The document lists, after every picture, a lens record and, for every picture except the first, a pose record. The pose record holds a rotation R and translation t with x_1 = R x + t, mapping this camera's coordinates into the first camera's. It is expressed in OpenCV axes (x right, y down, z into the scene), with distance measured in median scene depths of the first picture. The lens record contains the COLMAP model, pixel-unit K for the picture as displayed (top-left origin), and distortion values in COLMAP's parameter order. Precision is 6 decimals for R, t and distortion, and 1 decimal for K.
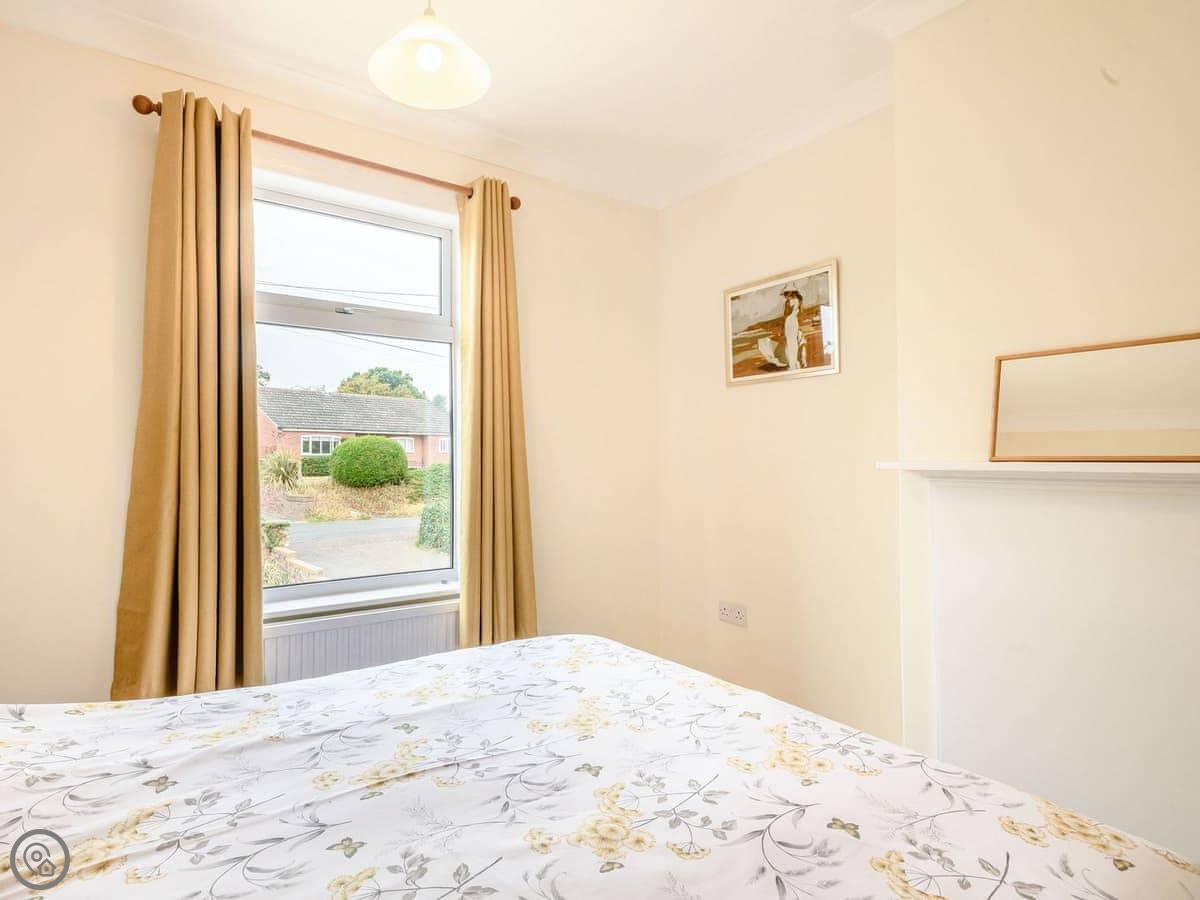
lens RADIAL K [[651.7, 0, 532.9], [0, 651.7, 453.1], [0, 0, 1]] dist [0.005460, -0.000582]
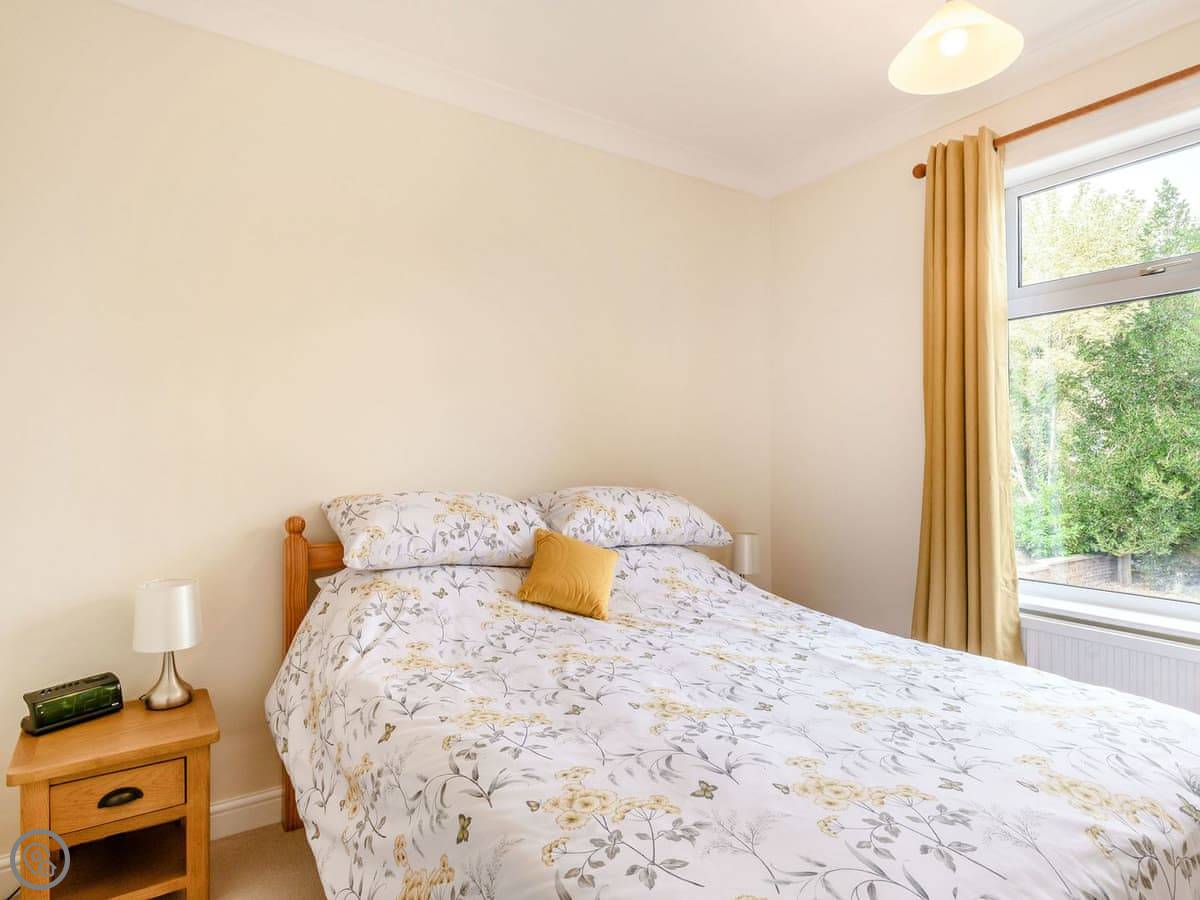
lens RADIAL K [[651.7, 0, 532.9], [0, 651.7, 453.1], [0, 0, 1]] dist [0.005460, -0.000582]
pose [[-0.073559, 0.005053, -0.997278, 1.309572], [0.007520, 0.999962, 0.004512, 0.016662], [0.997262, -0.007168, -0.073595, 0.680393]]
